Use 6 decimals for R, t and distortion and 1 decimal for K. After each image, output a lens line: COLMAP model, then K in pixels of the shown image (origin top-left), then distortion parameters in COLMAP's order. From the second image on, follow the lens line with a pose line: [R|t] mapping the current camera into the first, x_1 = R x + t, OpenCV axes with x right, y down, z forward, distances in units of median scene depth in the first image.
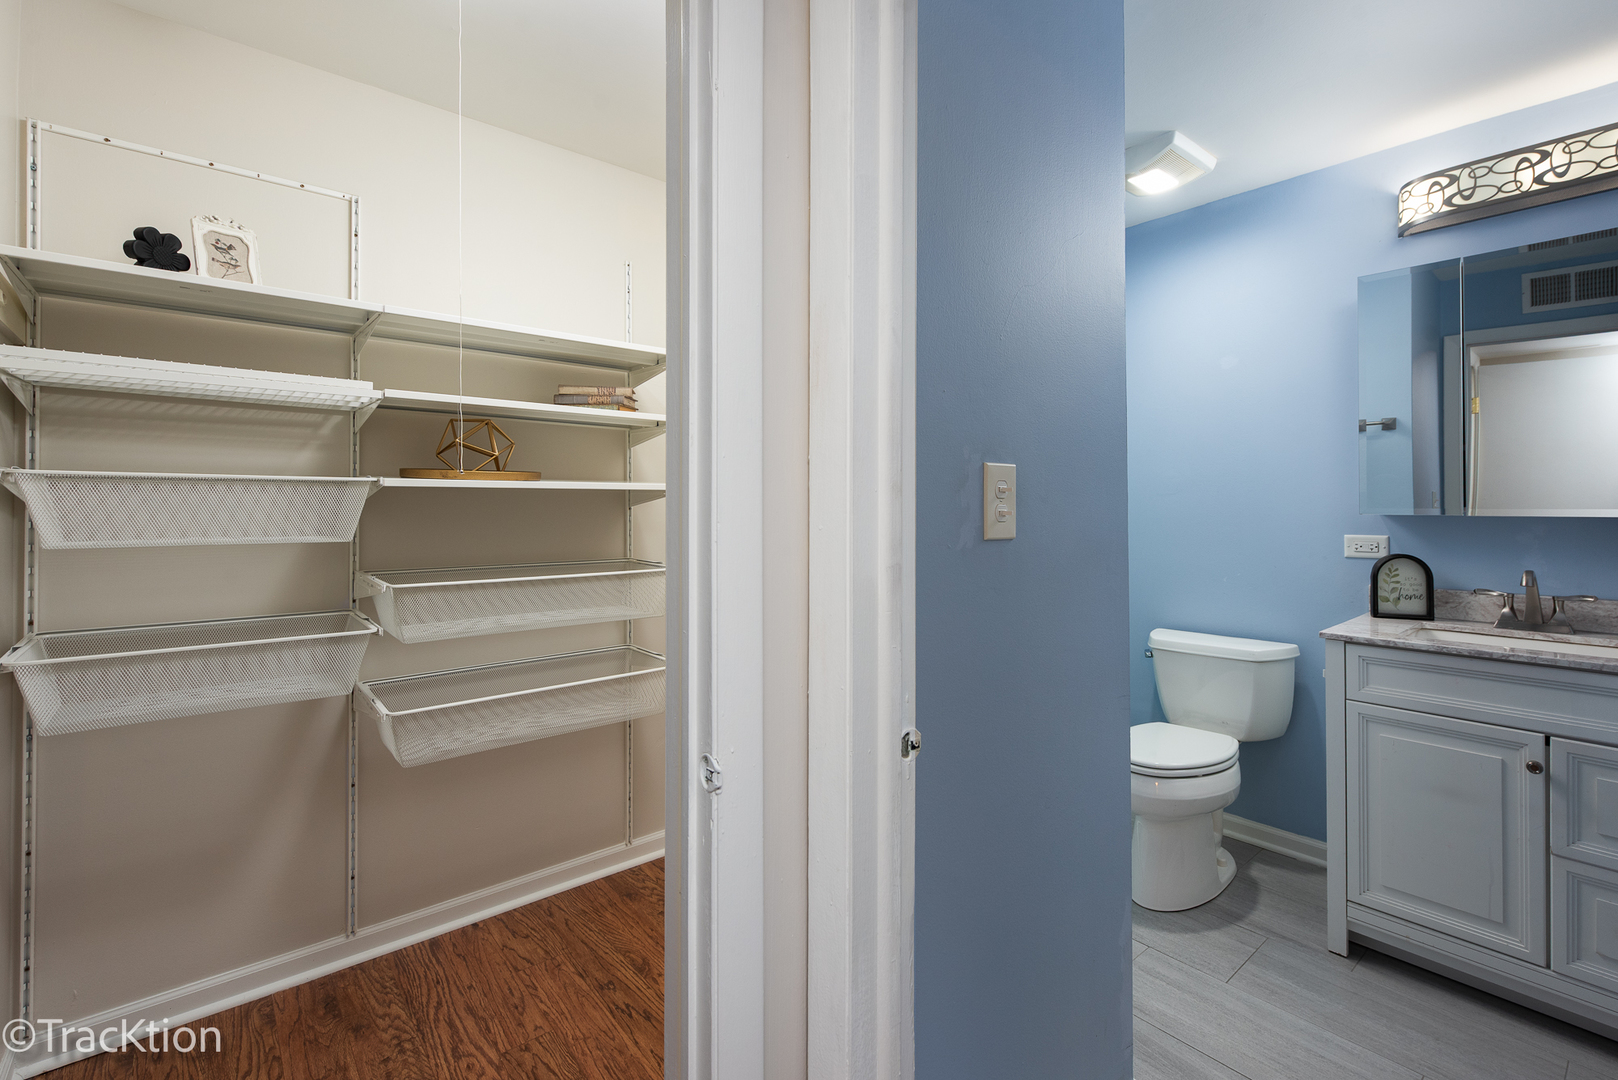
lens RADIAL K [[728.4, 0, 814.6], [0, 728.4, 516.3], [0, 0, 1]] dist [0.000960, -0.000925]
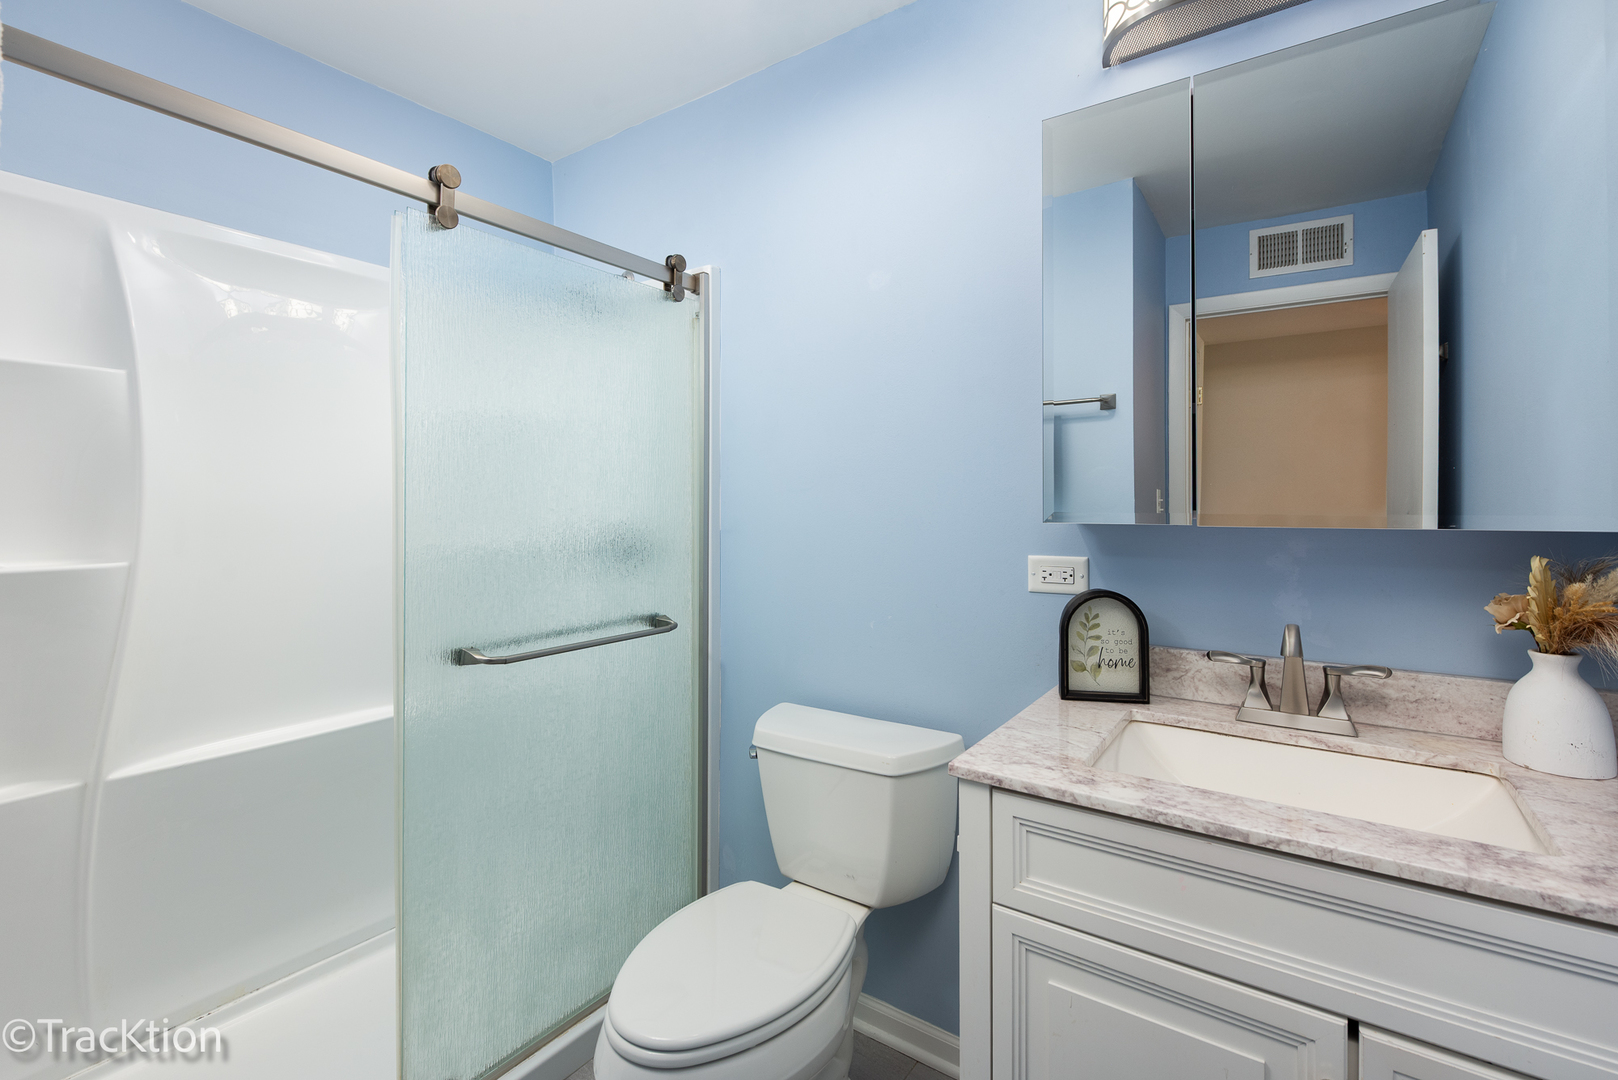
lens RADIAL K [[728.4, 0, 811.0], [0, 728.4, 532.7], [0, 0, 1]] dist [0.000960, -0.000925]
pose [[0.968214, -0.008307, 0.249986, 0.427202], [0.004298, 0.999853, 0.016578, -0.005077], [-0.250087, -0.014976, 0.968107, 0.486895]]
